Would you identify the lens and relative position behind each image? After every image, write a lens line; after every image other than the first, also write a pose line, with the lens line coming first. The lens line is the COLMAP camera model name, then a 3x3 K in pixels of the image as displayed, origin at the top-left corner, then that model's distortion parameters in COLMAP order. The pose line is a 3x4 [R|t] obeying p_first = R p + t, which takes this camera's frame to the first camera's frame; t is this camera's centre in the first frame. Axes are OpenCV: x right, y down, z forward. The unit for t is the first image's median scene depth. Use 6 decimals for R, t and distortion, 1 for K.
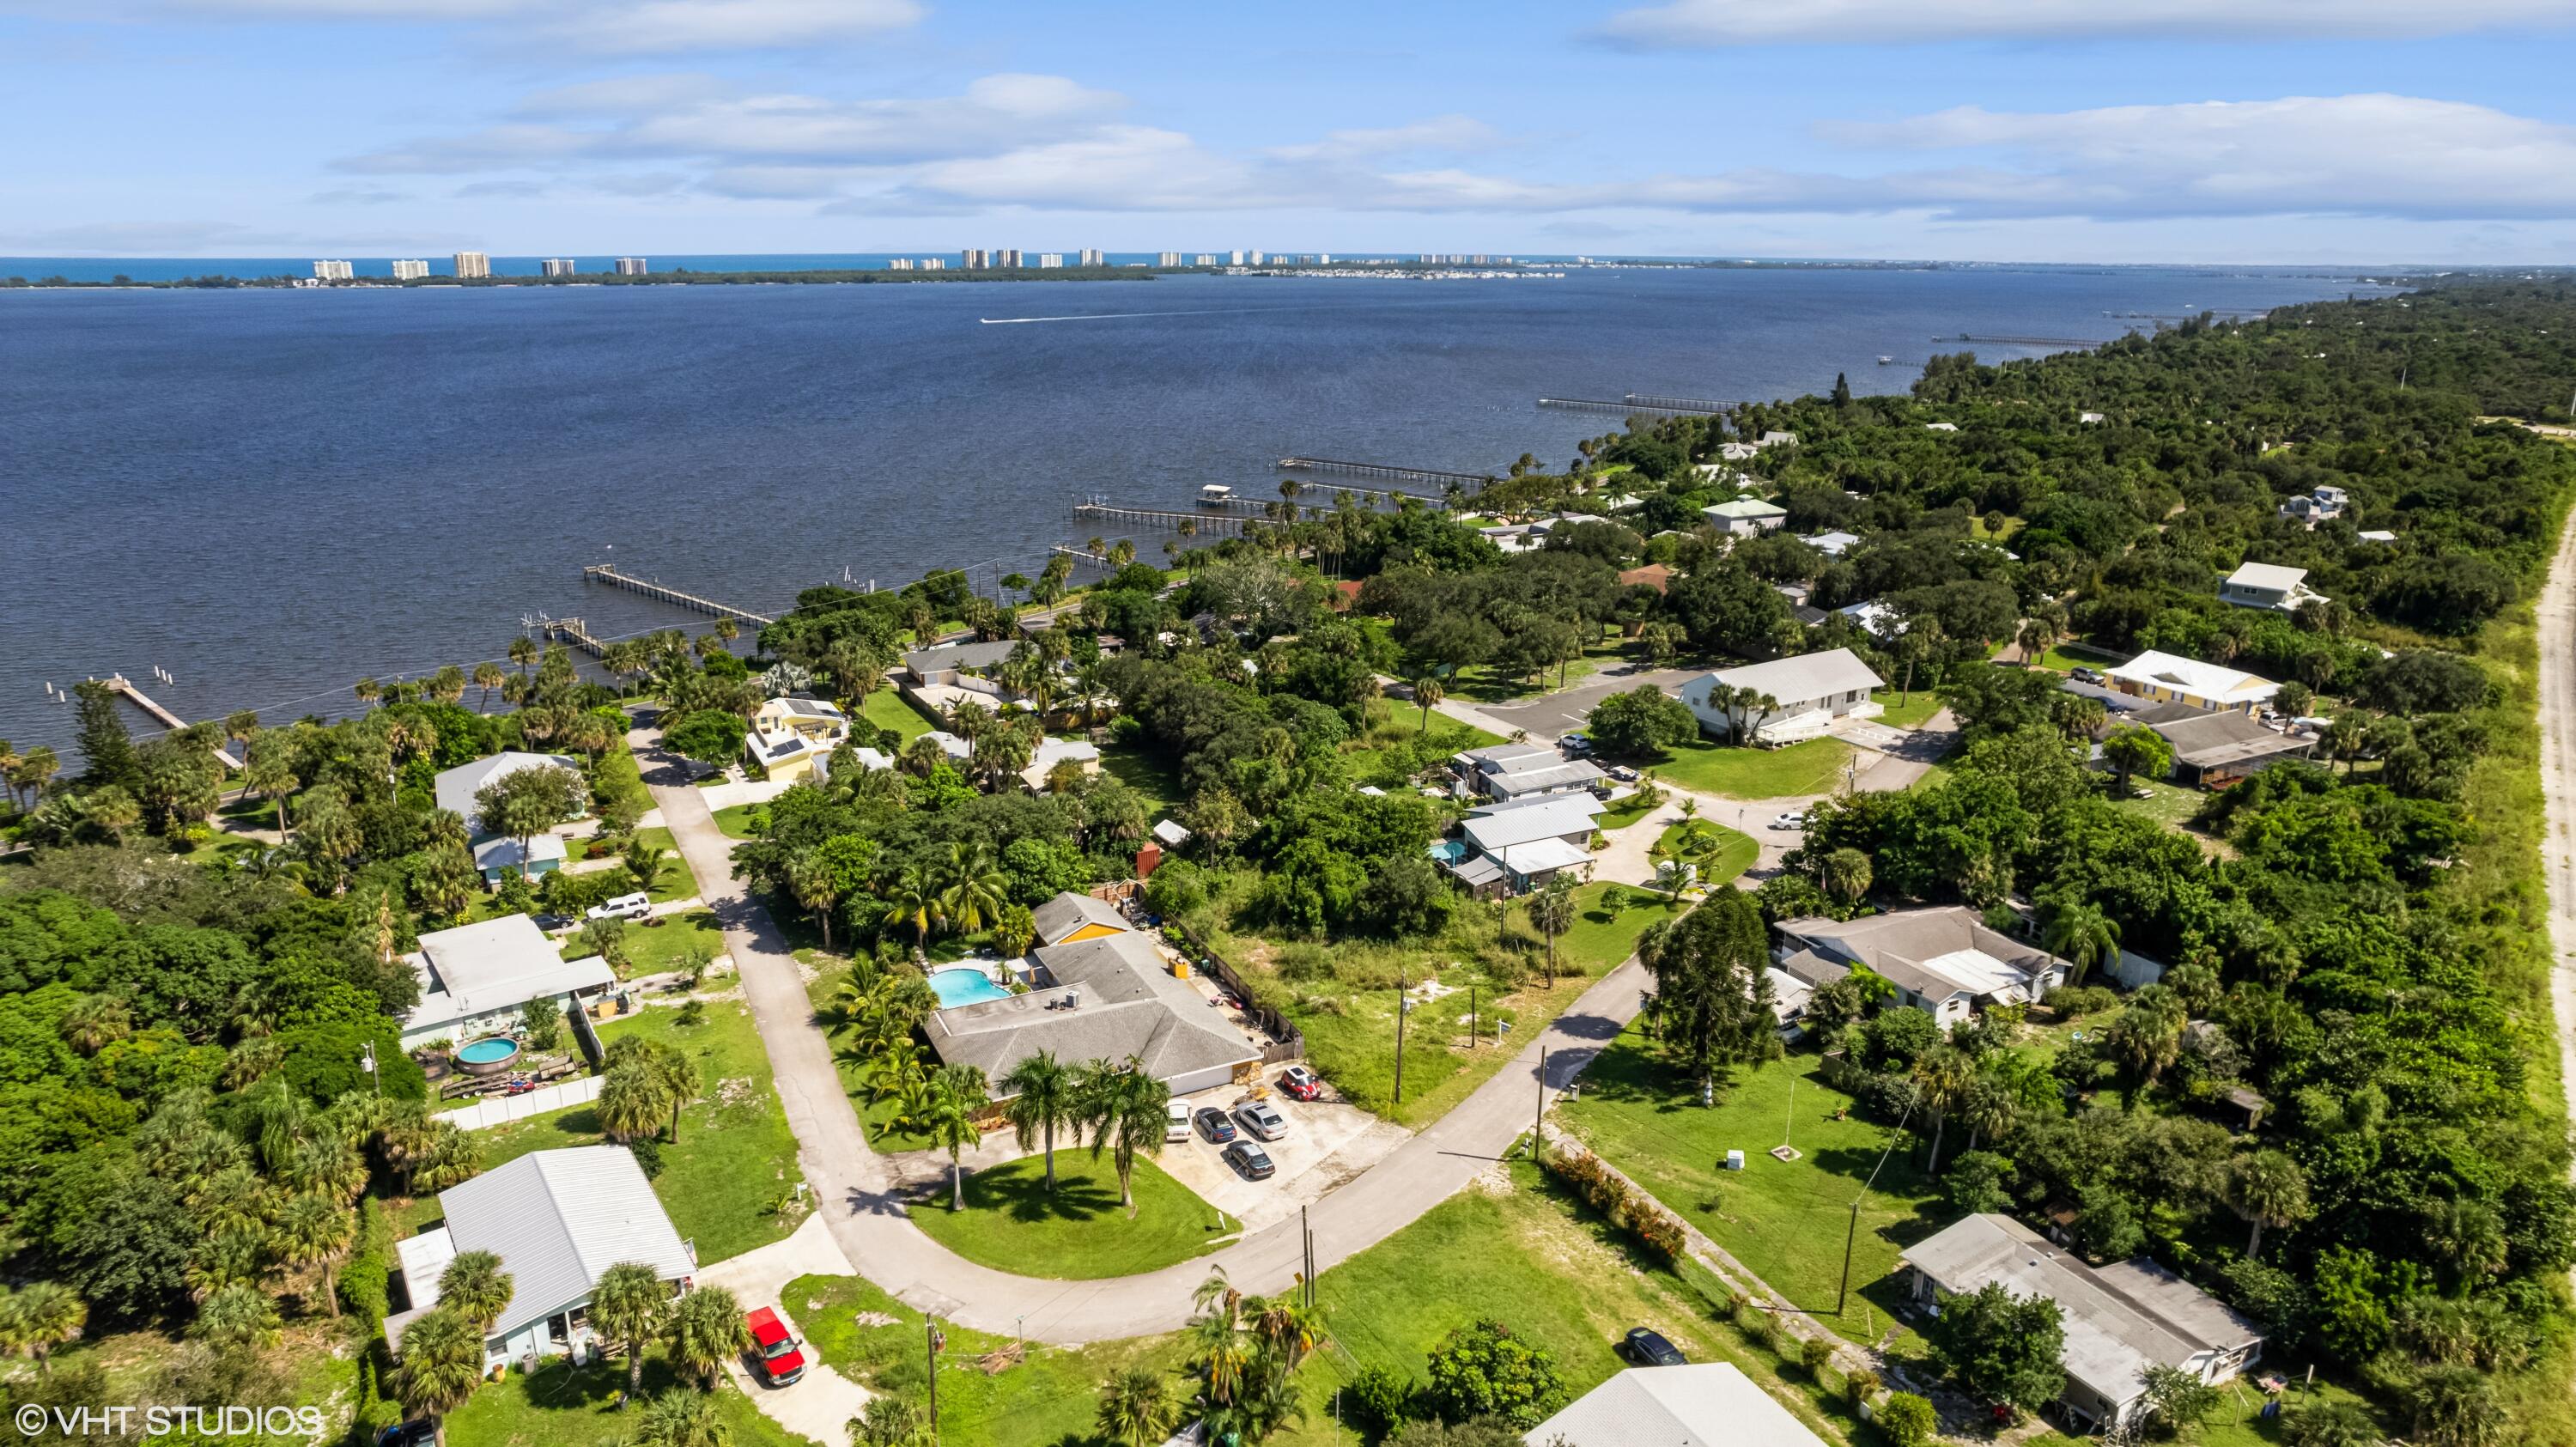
lens RADIAL K [[1636.9, 0, 1282.4], [0, 1636.9, 729.7], [0, 0, 1]] dist [-0.080575, 0.069956]
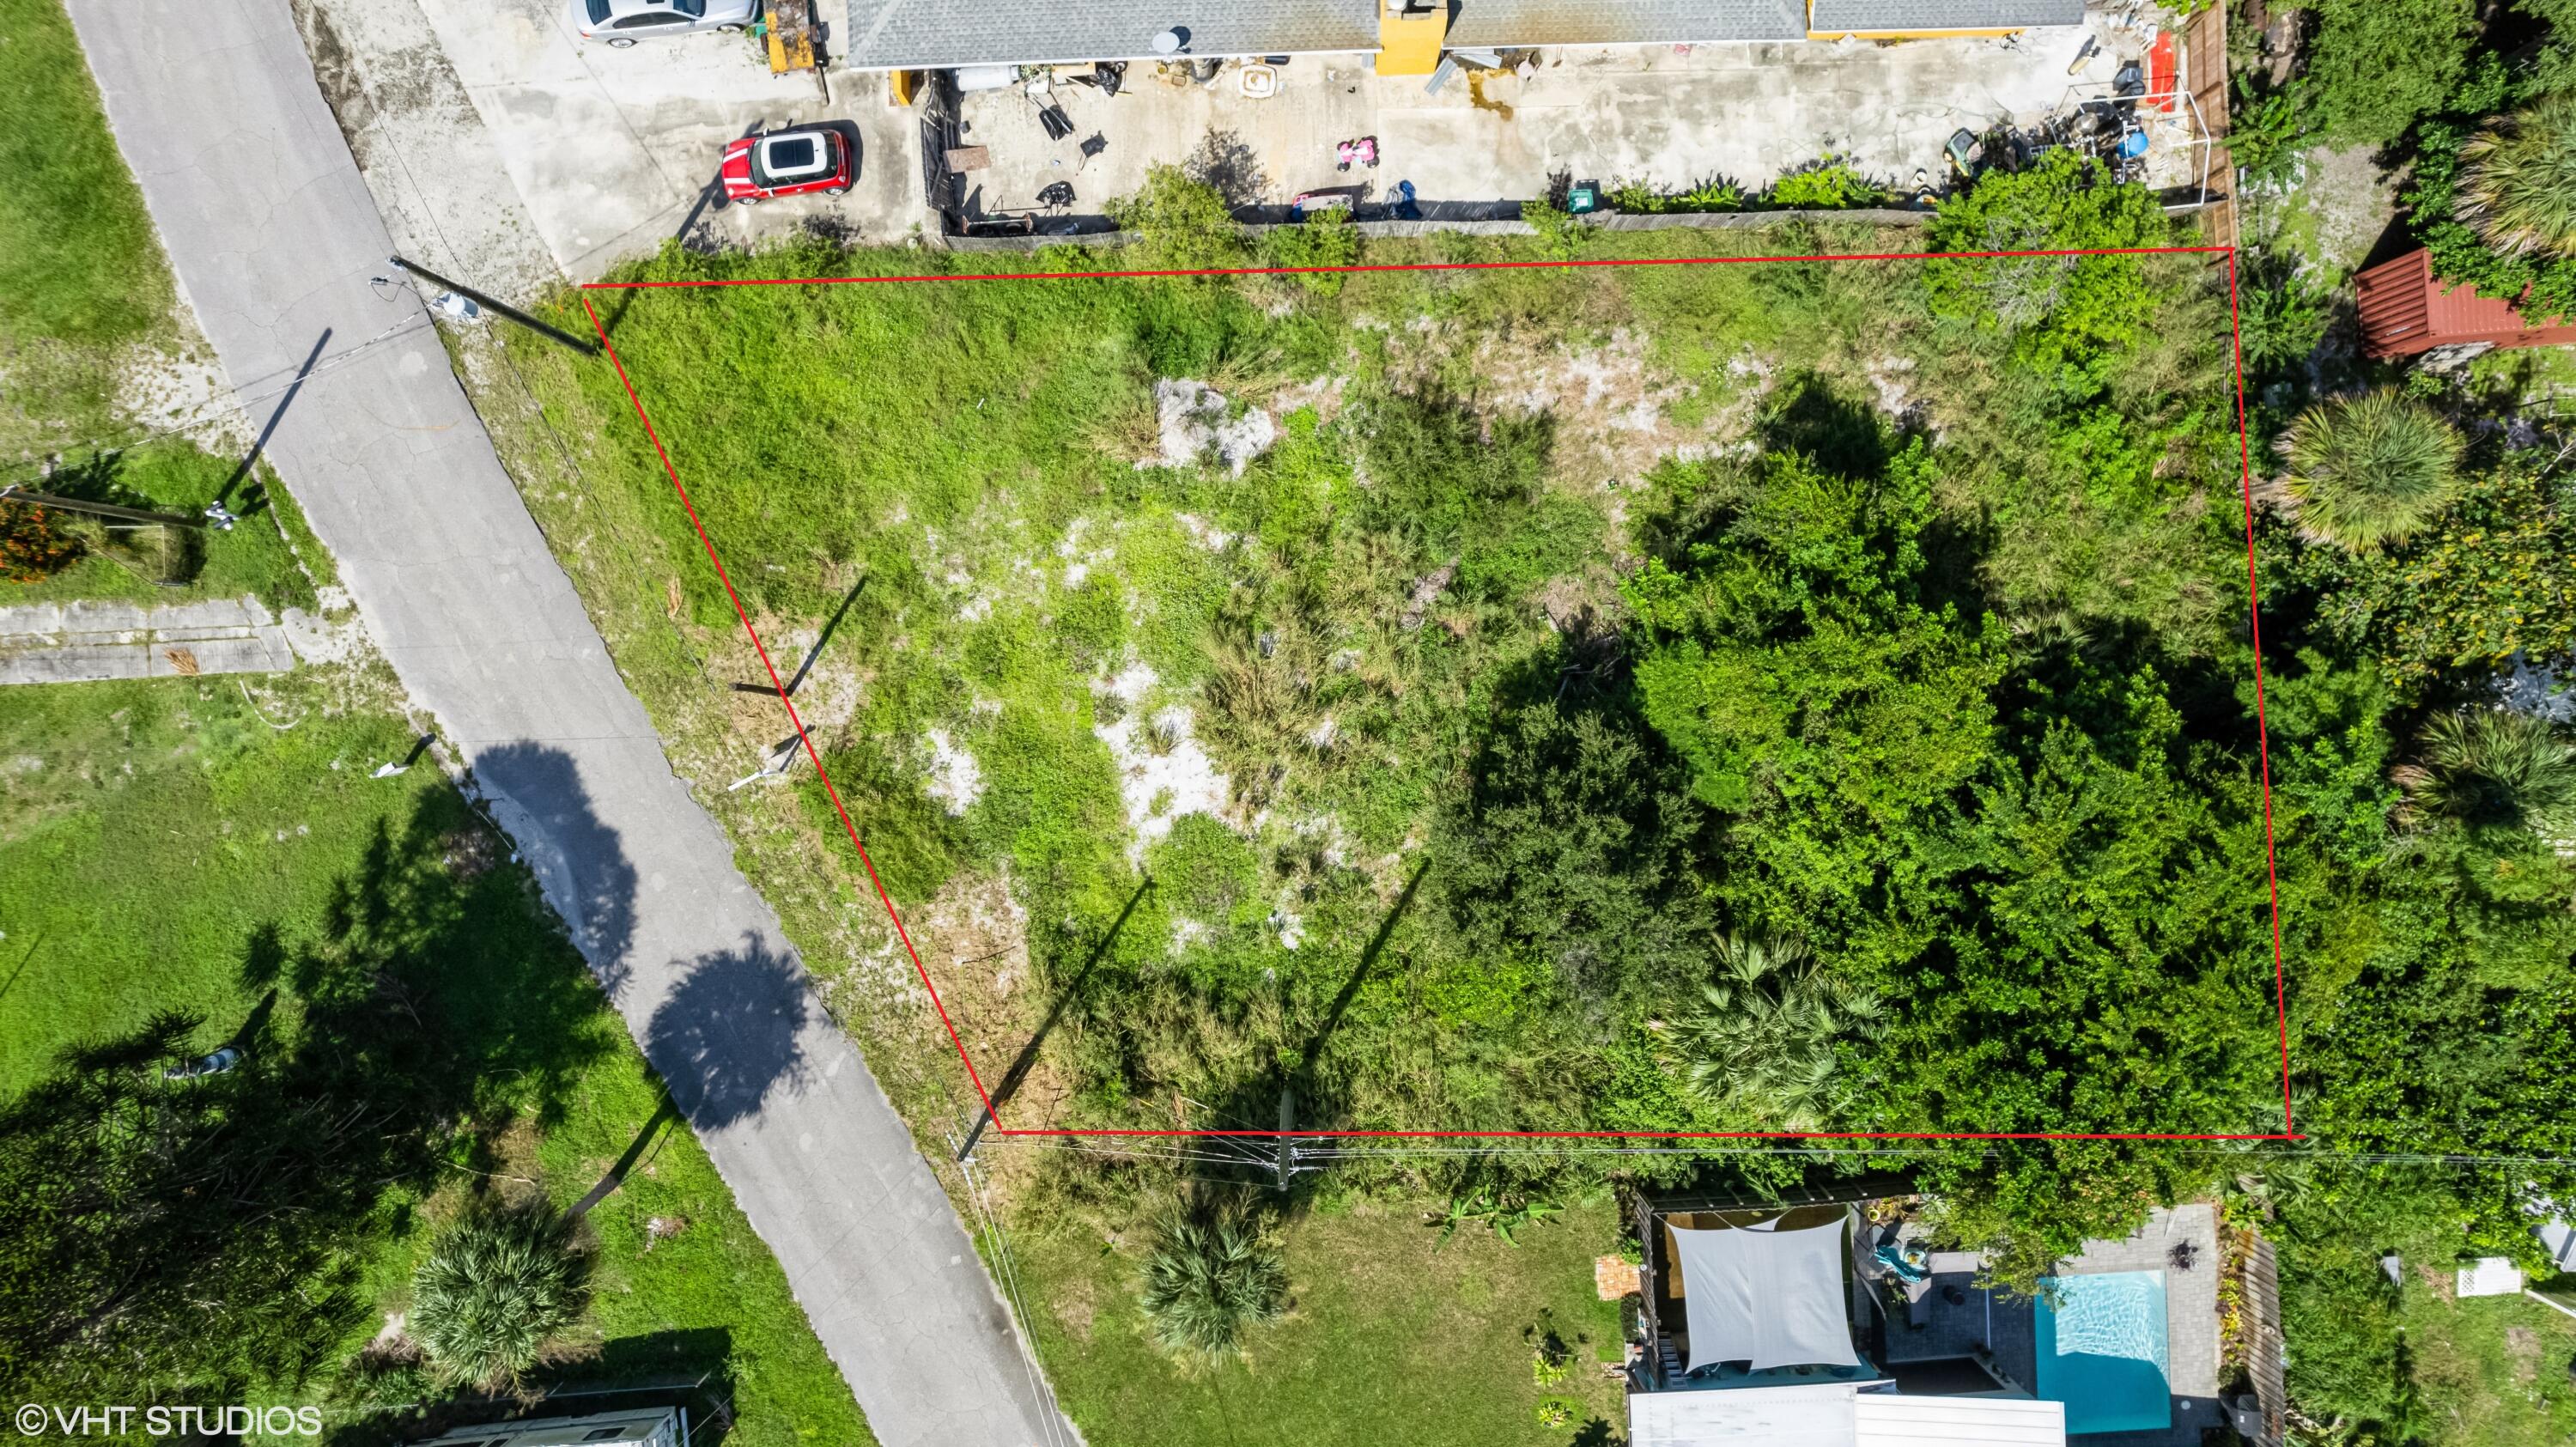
lens RADIAL K [[1636.9, 0, 1282.4], [0, 1636.9, 729.7], [0, 0, 1]] dist [-0.080575, 0.069956]
pose [[-0.405489, 0.914022, 0.011939, 0.067164], [-0.264228, -0.129703, 0.955699, -0.158032], [0.875079, 0.384371, 0.294103, 0.879511]]
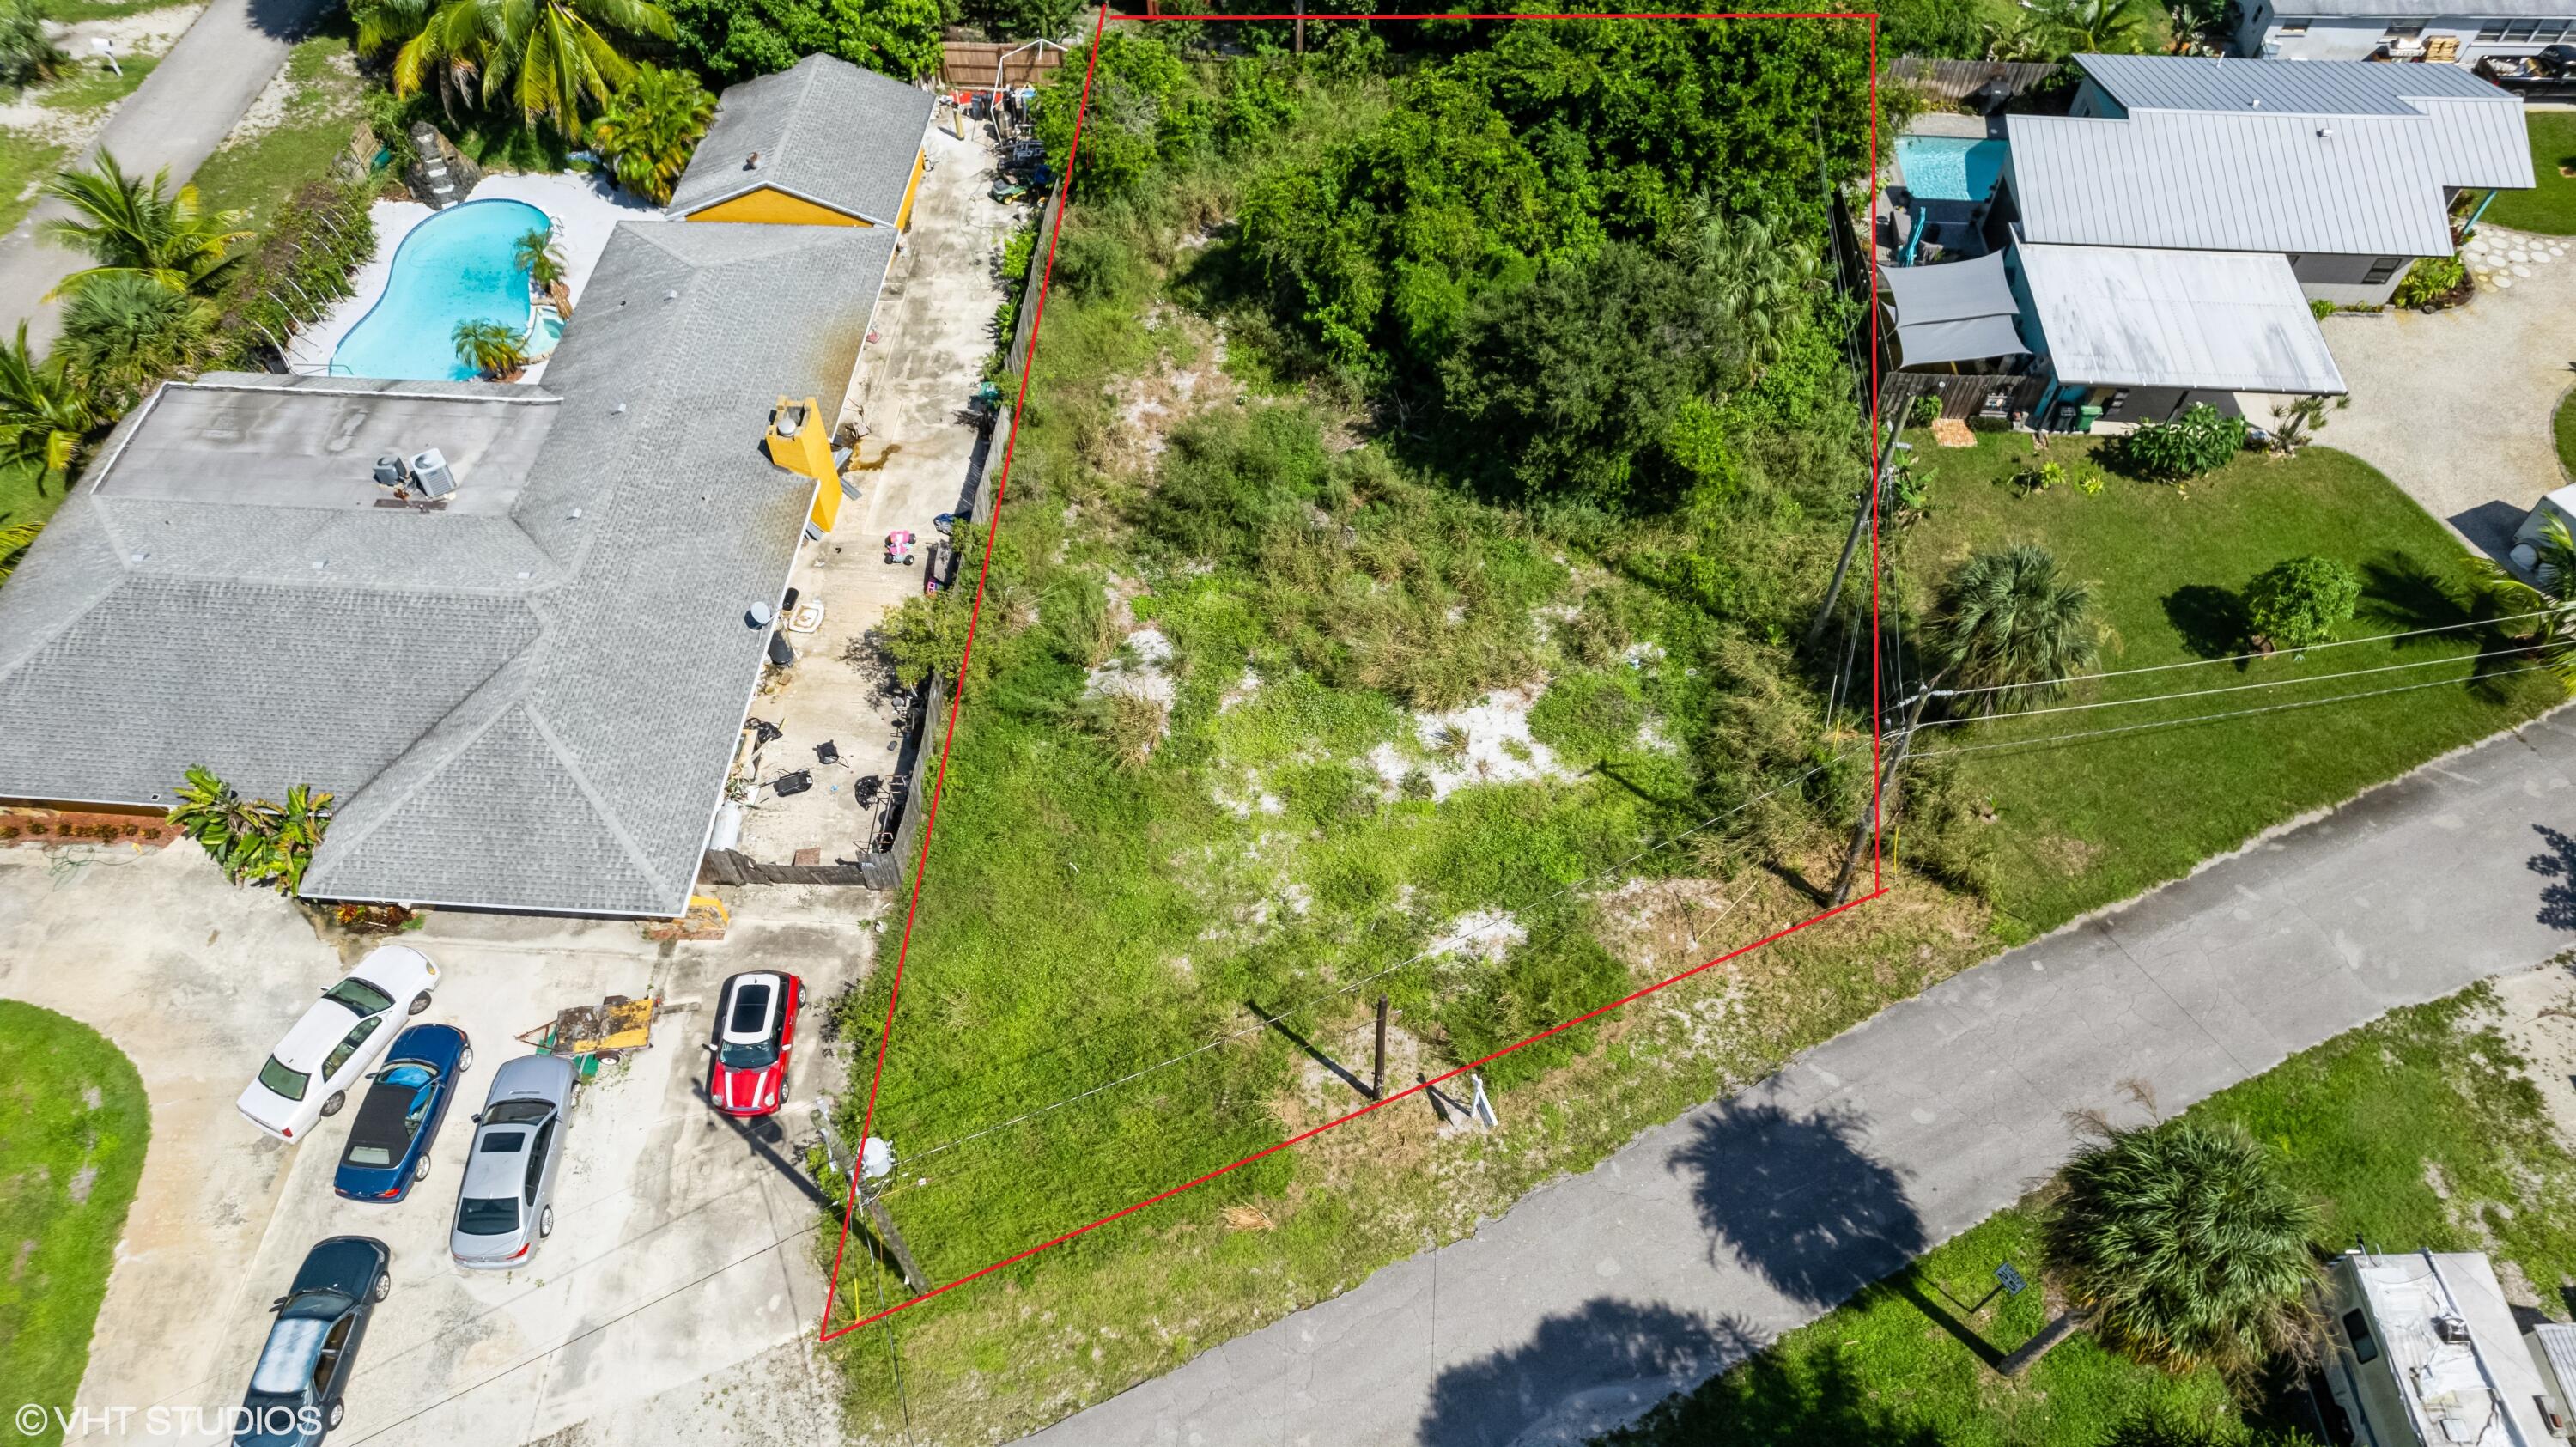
lens RADIAL K [[1651.1, 0, 1283.3], [0, 1651.1, 726.8], [0, 0, 1]] dist [-0.087212, 0.077842]
pose [[0.869520, 0.401294, -0.287921, 0.142914], [-0.141606, 0.761040, 0.633061, -0.040572], [0.473163, -0.509688, 0.718565, 0.717625]]
